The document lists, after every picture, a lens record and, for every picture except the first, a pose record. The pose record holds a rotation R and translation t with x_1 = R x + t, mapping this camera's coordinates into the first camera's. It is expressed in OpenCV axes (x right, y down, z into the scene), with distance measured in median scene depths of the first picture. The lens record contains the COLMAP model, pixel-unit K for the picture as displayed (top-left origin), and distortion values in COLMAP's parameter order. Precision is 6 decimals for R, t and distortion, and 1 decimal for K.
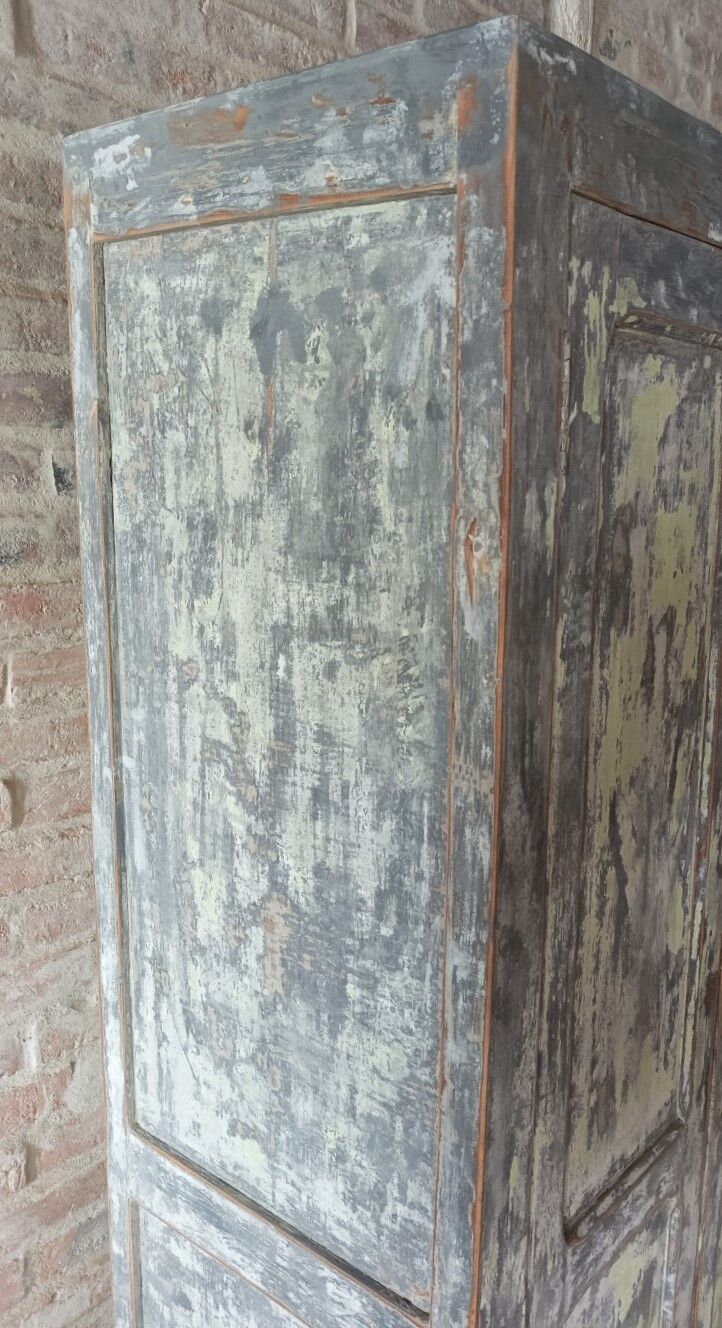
lens RADIAL K [[1064.4, 0, 387.1], [0, 1064.4, 658.8], [0, 0, 1]] dist [0.040988, -0.047674]
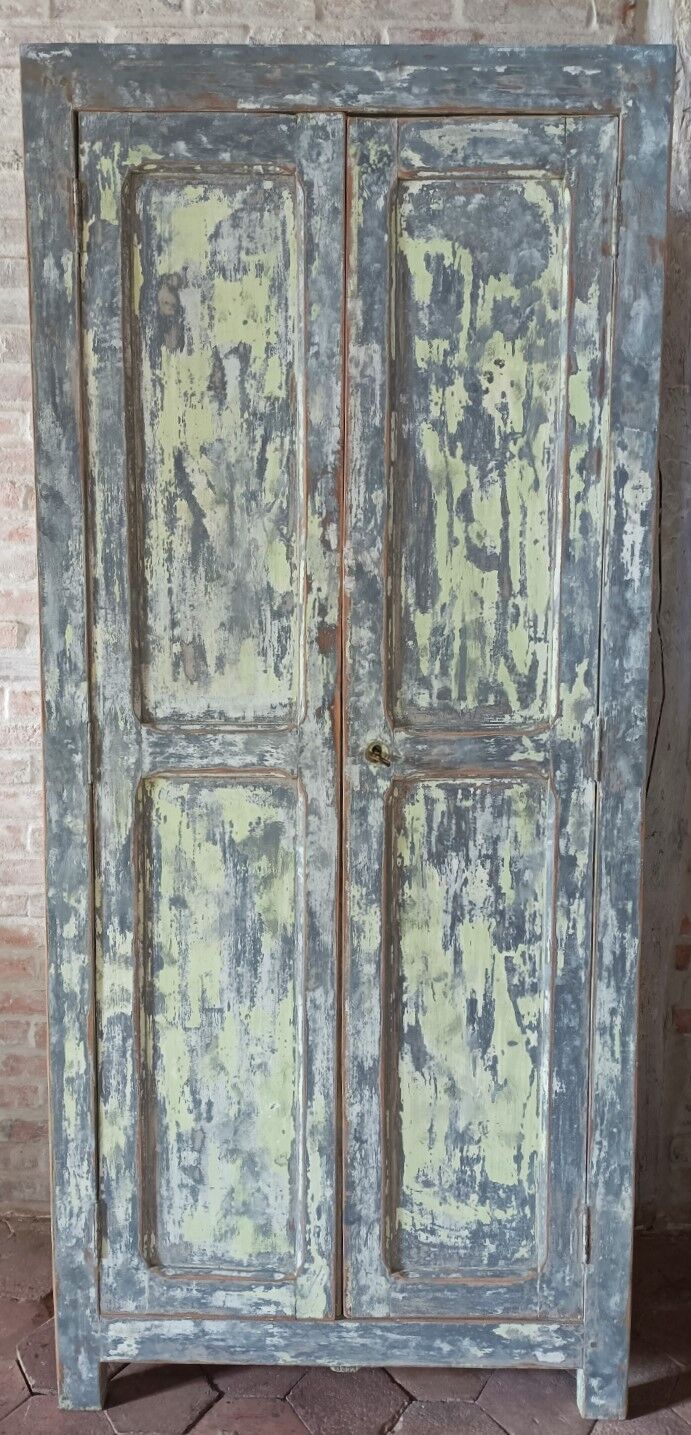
lens RADIAL K [[1096.6, 0, 315.6], [0, 1096.6, 736.2], [0, 0, 1]] dist [0.035053, -0.043445]
pose [[0.638856, 0.082322, -0.764909, 1.738324], [-0.144130, 0.989461, -0.013889, 0.571379], [0.755705, 0.119120, 0.643988, 0.094889]]
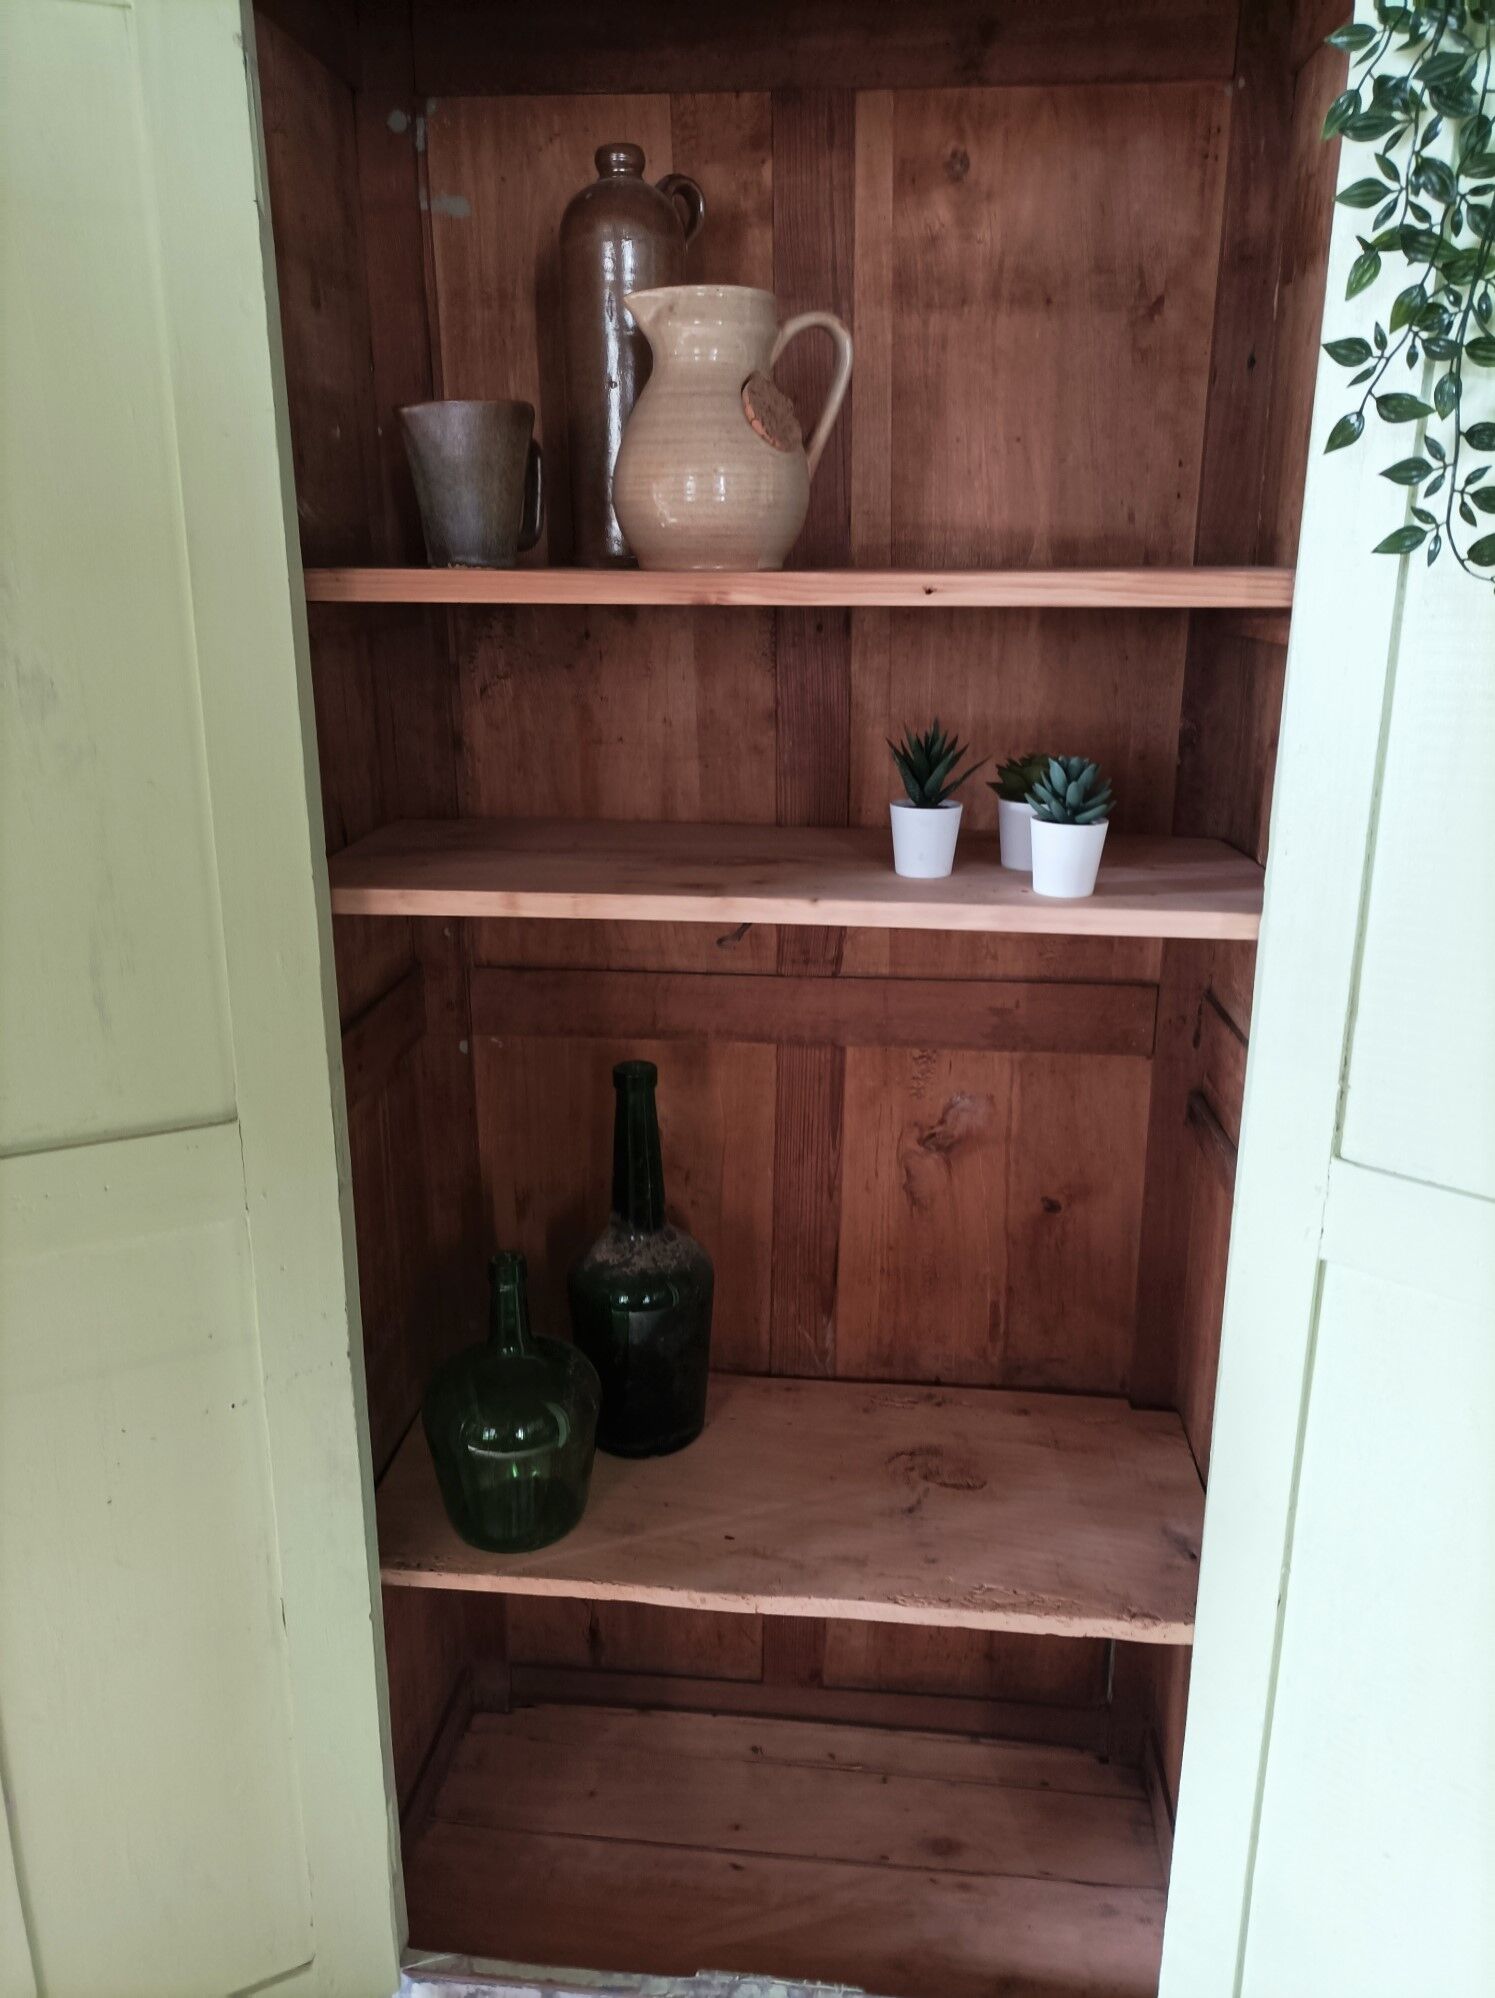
lens RADIAL K [[1516.2, 0, 739.1], [0, 1516.2, 1008.8], [0, 0, 1]] dist [0.030772, -0.033493]
pose [[0.566923, 0.222894, -0.793043, 1.440649], [-0.152967, 0.974439, 0.164527, 0.210296], [0.809444, 0.028035, 0.586527, 0.447875]]
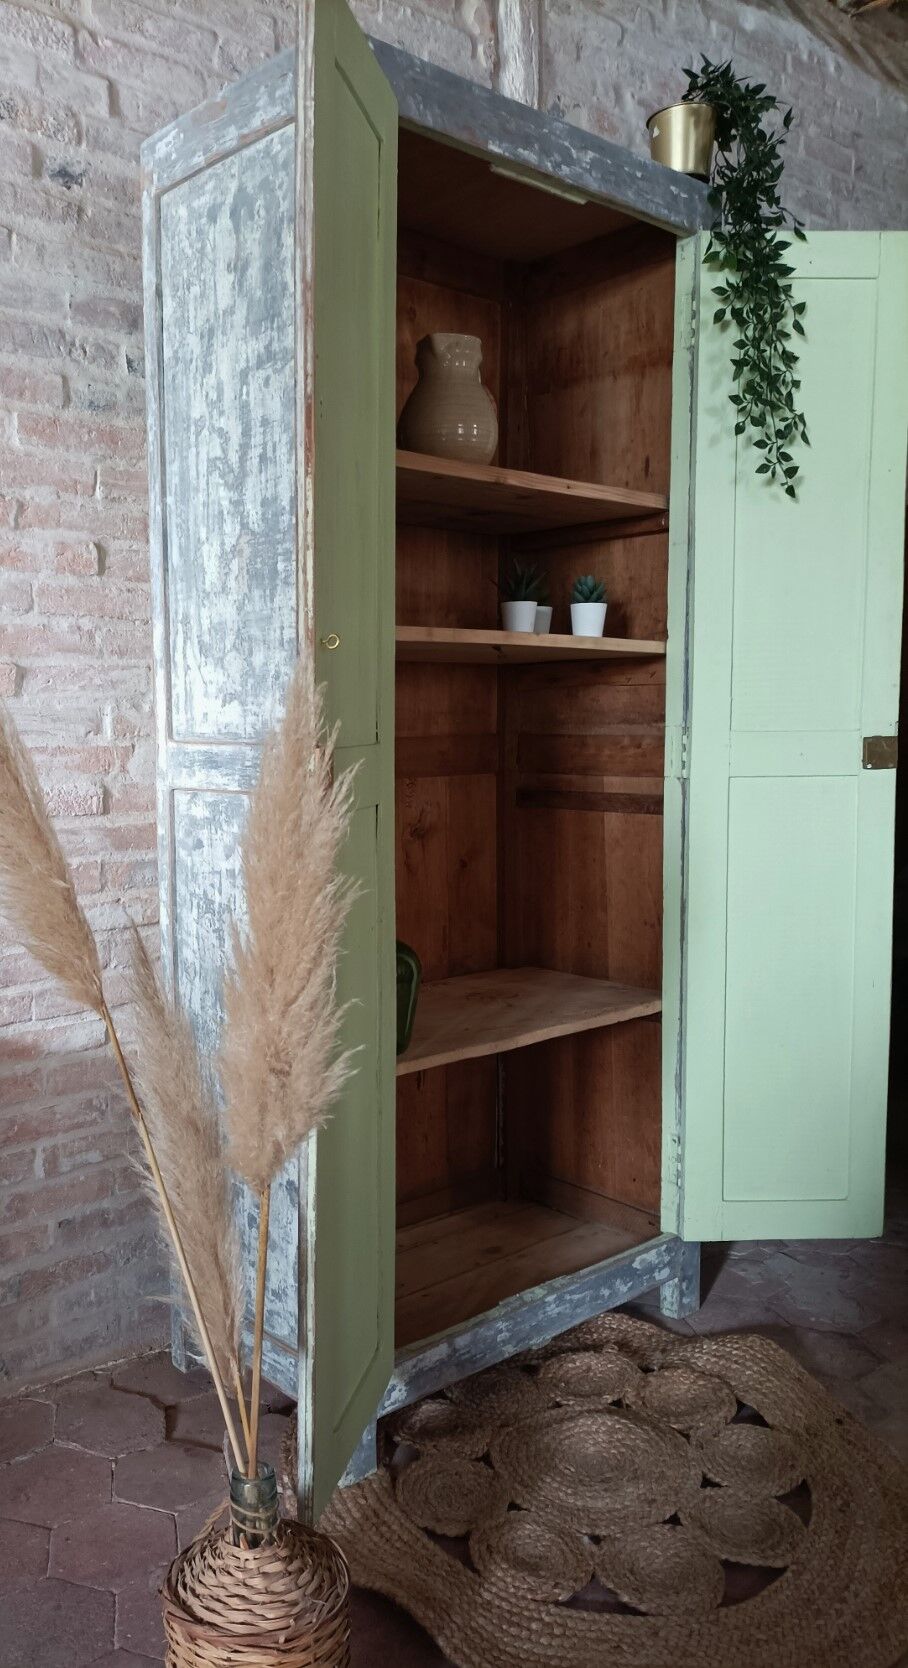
lens RADIAL K [[1241.5, 0, 282.7], [0, 1241.5, 844.5], [0, 0, 1]] dist [0.023748, -0.026246]
pose [[0.978419, -0.001135, -0.206628, 0.384221], [-0.016737, 0.996264, -0.084725, 0.908710], [0.205952, 0.086355, 0.974744, -0.952656]]
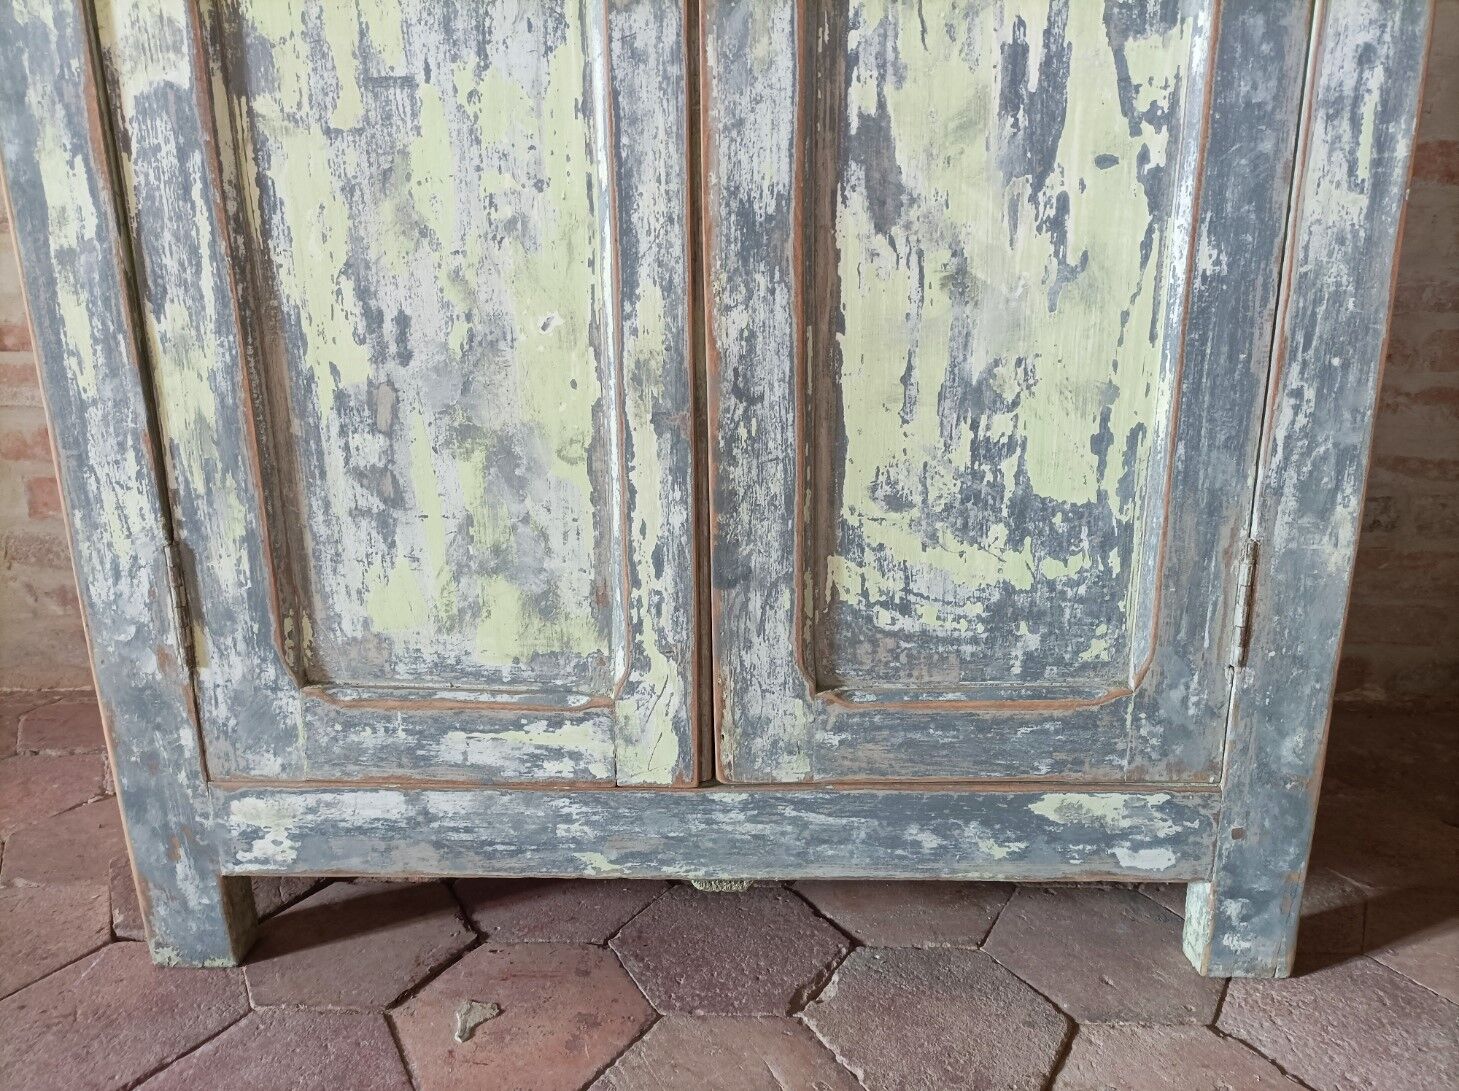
lens RADIAL K [[1107.2, 0, 721.6], [0, 1107.2, 545.1], [0, 0, 1]] dist [0.030772, -0.033493]
pose [[0.633733, 0.203022, -0.746434, 1.035883], [-0.132900, 0.979172, 0.153490, 1.202042], [0.762050, 0.001929, 0.647516, 0.893911]]
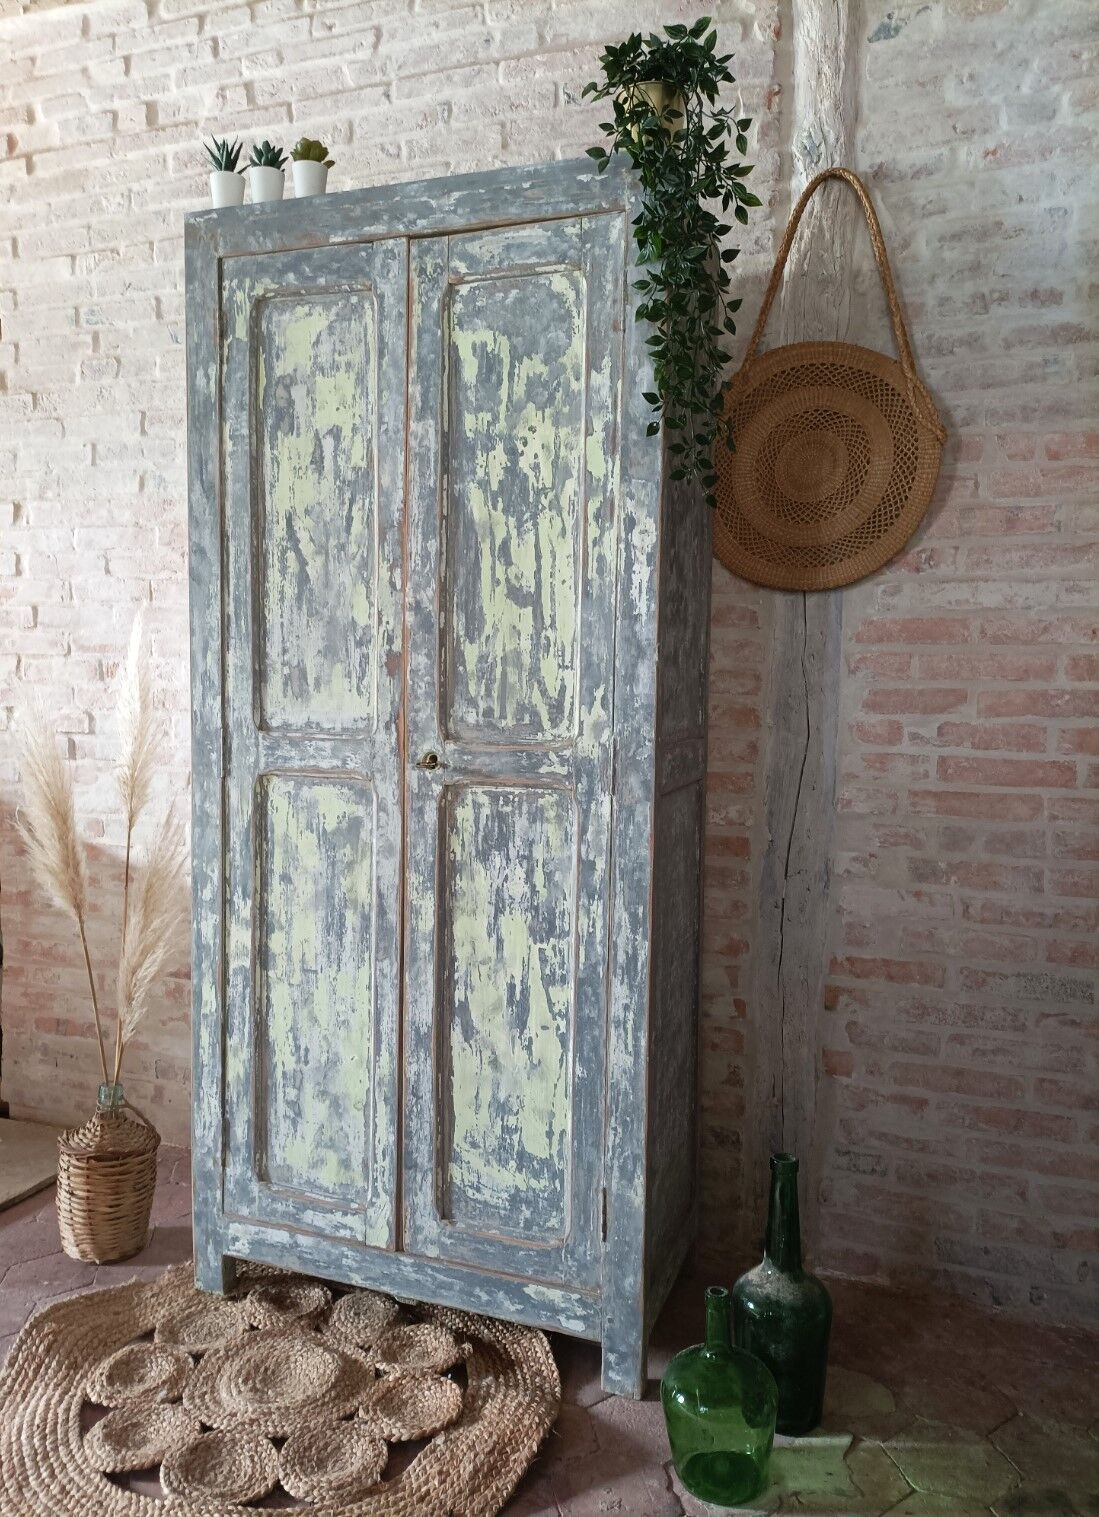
lens RADIAL K [[1154.2, 0, 525.6], [0, 1154.2, 765.0], [0, 0, 1]] dist [0.032955, -0.038073]
pose [[0.339848, 0.068020, -0.938017, 2.586737], [-0.193866, 0.981028, 0.000901, 0.528314], [0.920282, 0.181543, 0.346587, 0.731411]]
